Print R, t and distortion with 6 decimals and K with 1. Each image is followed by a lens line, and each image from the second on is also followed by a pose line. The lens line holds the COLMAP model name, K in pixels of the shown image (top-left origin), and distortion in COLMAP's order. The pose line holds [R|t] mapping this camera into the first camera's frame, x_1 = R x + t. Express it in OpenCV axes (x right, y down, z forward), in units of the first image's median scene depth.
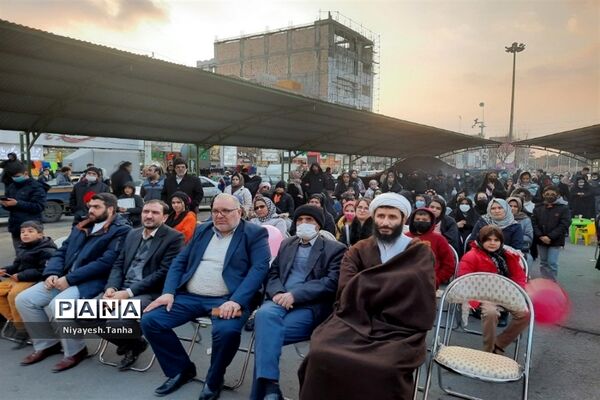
lens RADIAL K [[443.9, 0, 299.1], [0, 443.9, 212.1], [0, 0, 1]] dist [0.033835, -0.007222]
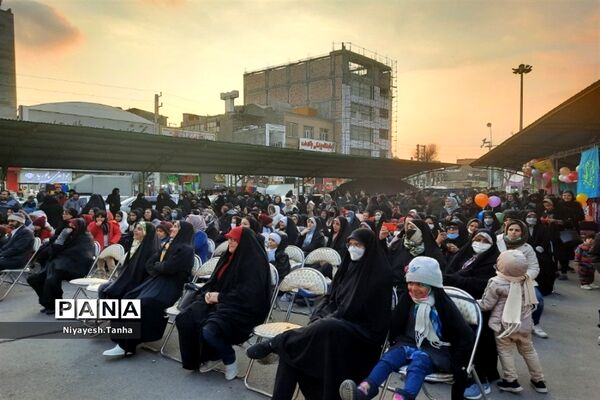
lens RADIAL K [[442.2, 0, 300.0], [0, 442.2, 200.0], [0, 0, 1]] dist [0.091982, -0.091942]
pose [[0.991359, -0.001436, -0.131168, 0.101212], [-0.007549, 0.997658, -0.067977, 0.003055], [0.130959, 0.068379, 0.989027, -0.050638]]
